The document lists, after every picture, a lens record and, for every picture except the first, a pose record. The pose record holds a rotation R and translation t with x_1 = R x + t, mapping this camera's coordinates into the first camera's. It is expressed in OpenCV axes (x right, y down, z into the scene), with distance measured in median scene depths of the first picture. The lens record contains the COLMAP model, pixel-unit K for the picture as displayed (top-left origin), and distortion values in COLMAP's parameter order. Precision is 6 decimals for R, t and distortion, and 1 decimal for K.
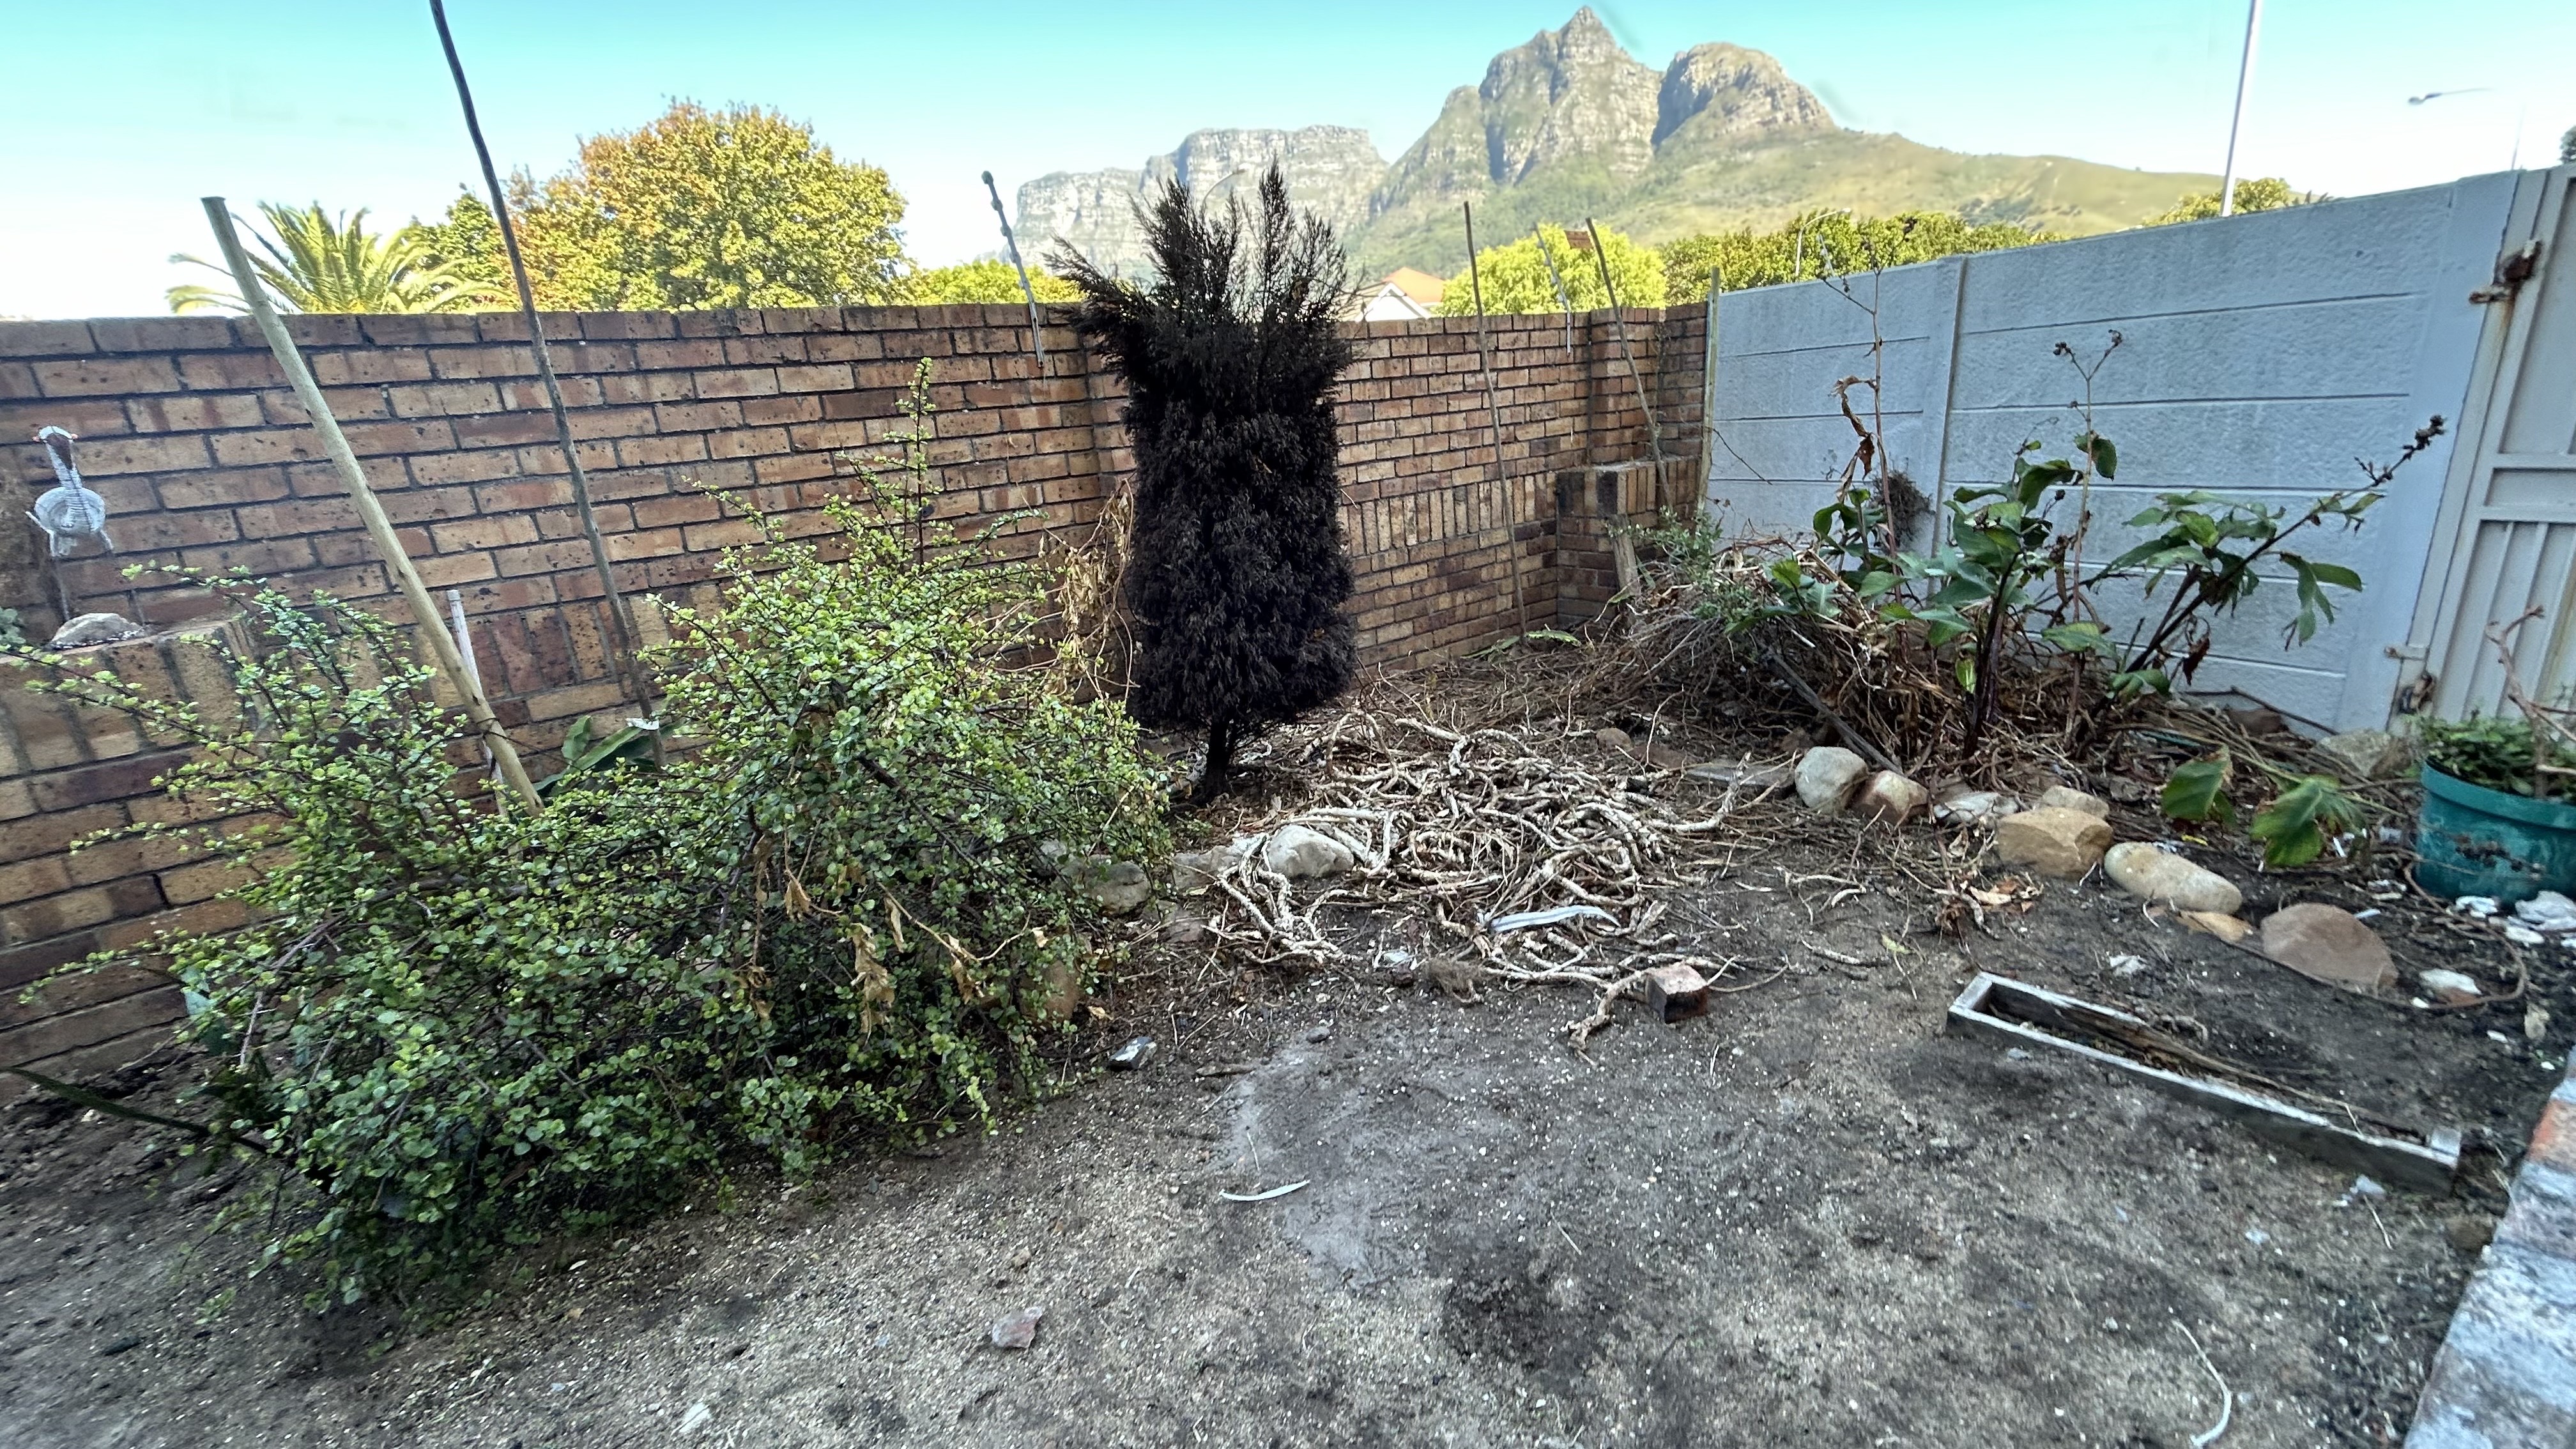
lens RADIAL K [[1059.0, 0, 1289.5], [0, 1059.0, 724.3], [0, 0, 1]] dist [-0.002205, -0.000178]
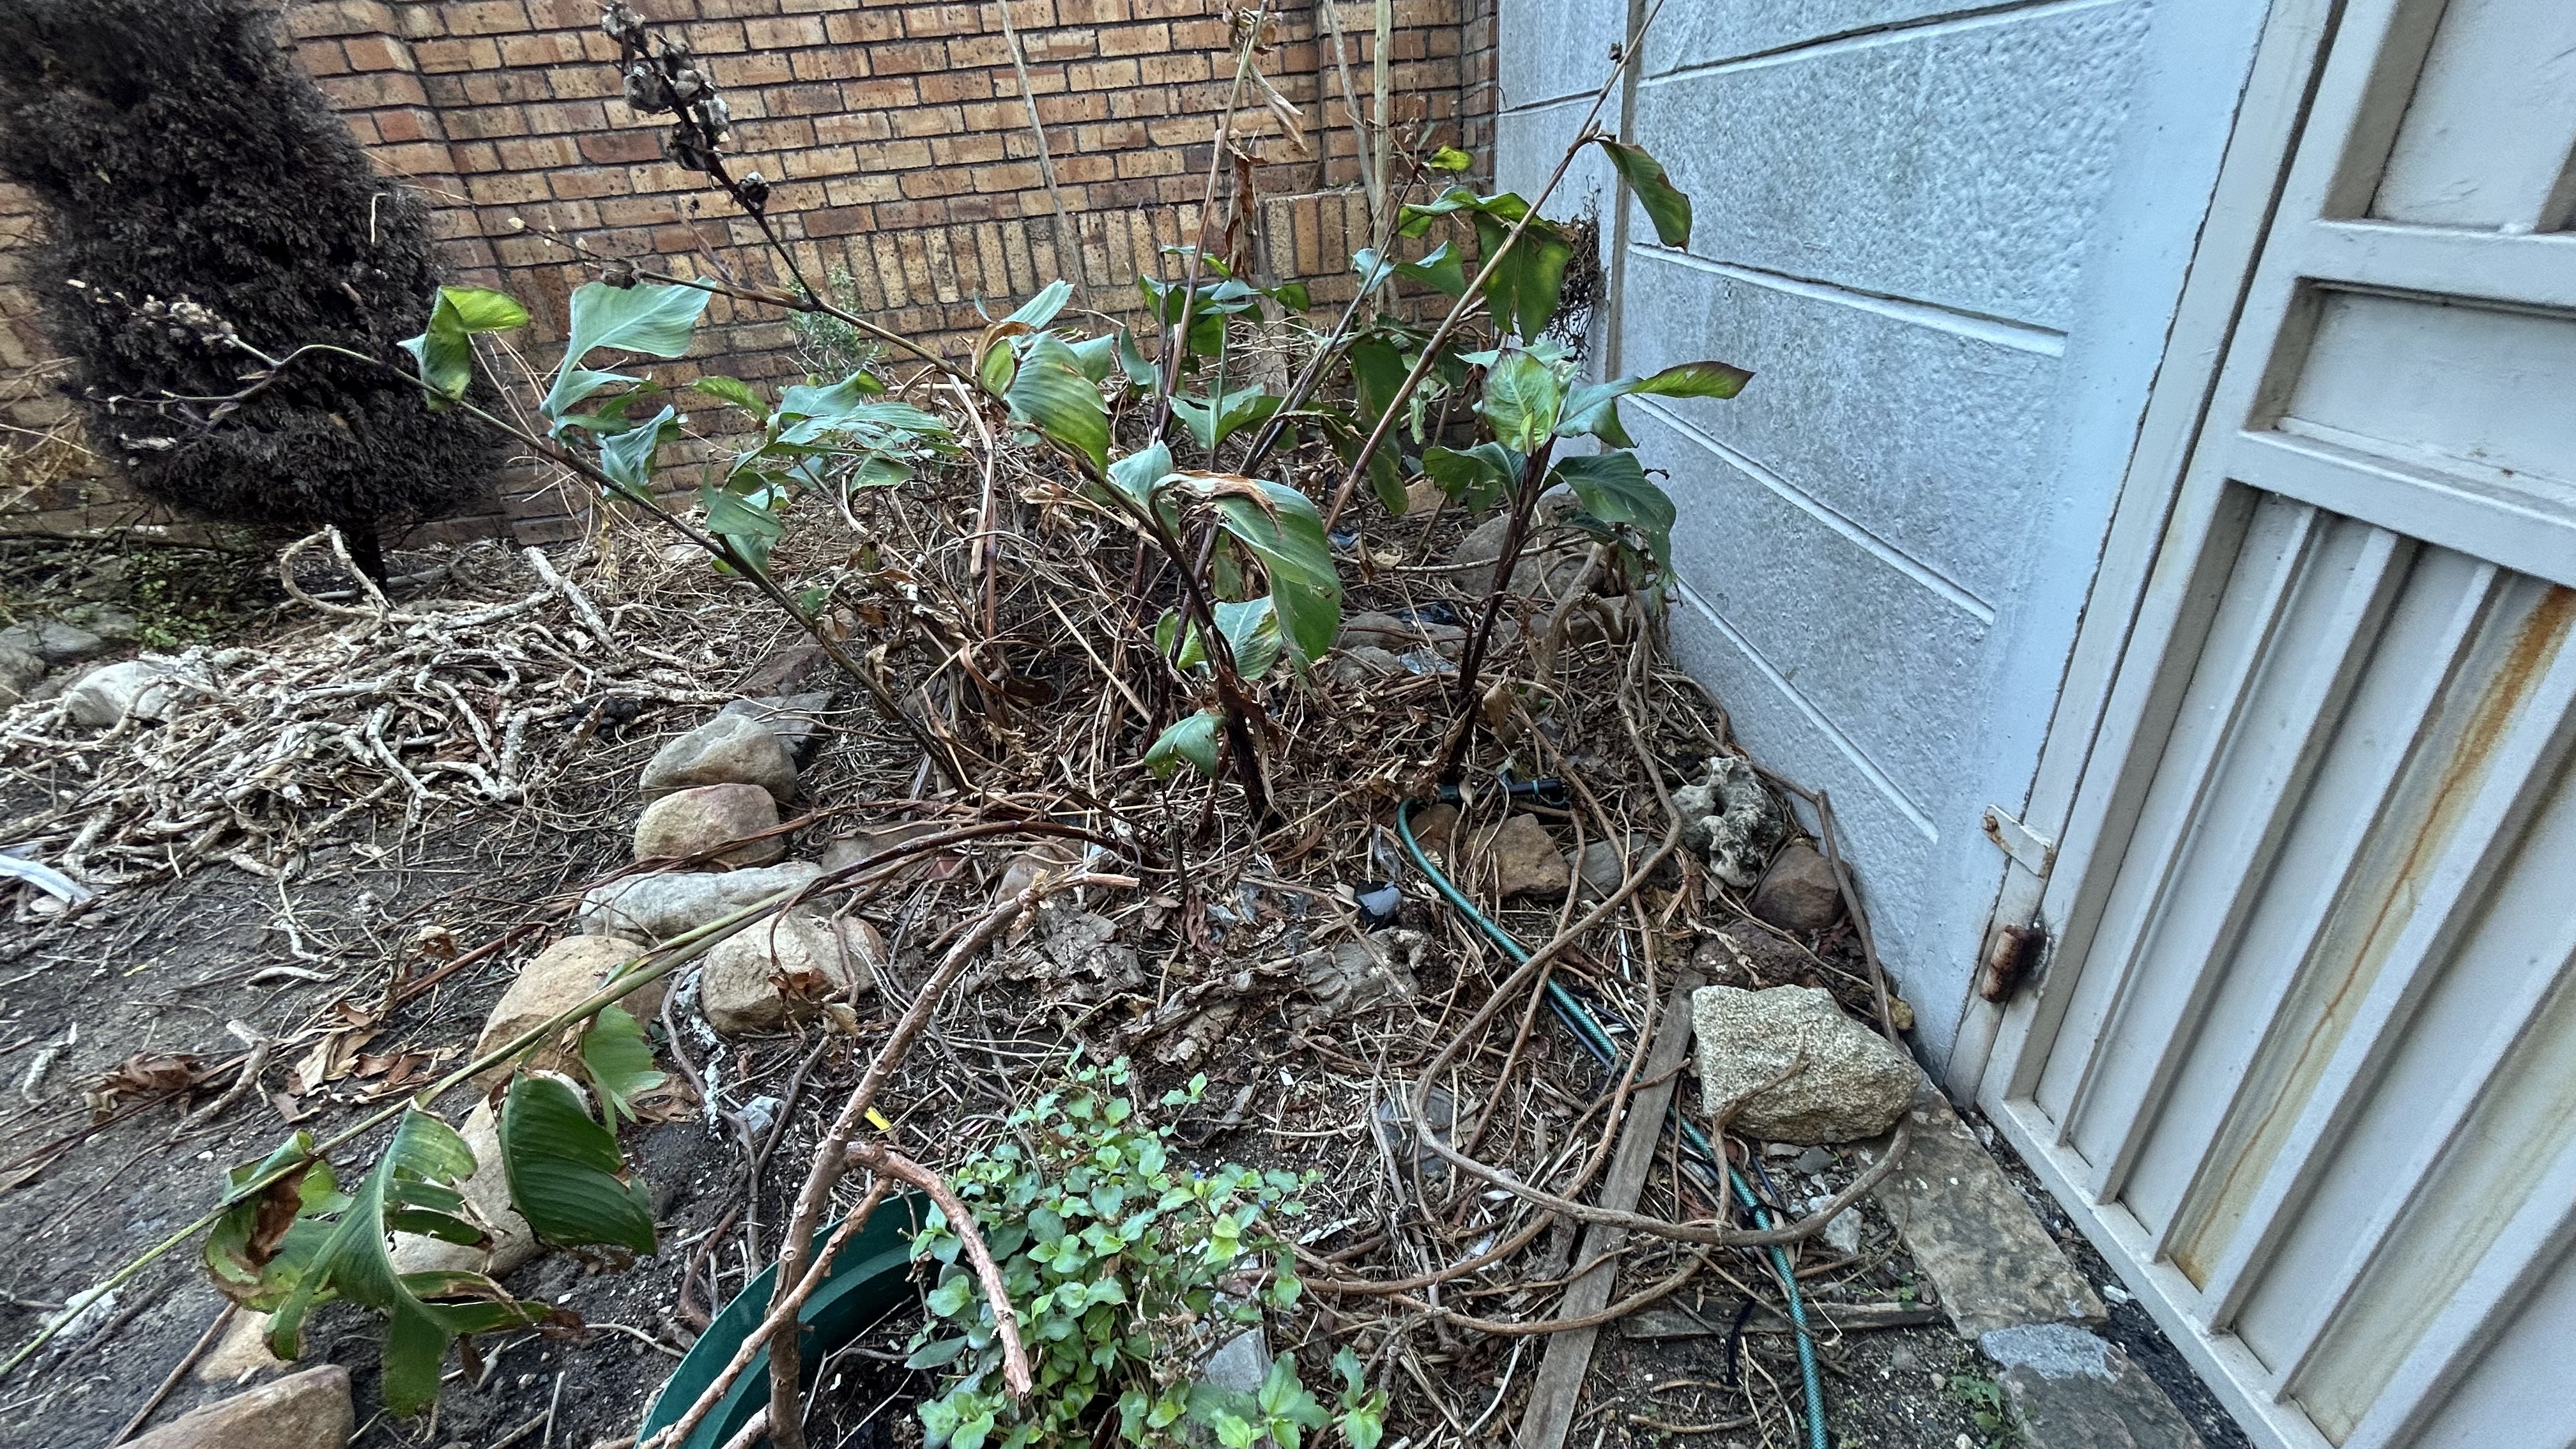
lens RADIAL K [[1059.0, 0, 1287.8], [0, 1059.0, 718.5], [0, 0, 1]] dist [-0.002205, -0.000178]
pose [[0.882064, 0.232339, -0.409856, 0.691871], [-0.132237, 0.957066, 0.257950, -0.115759], [0.452191, -0.173331, 0.874917, 0.429253]]
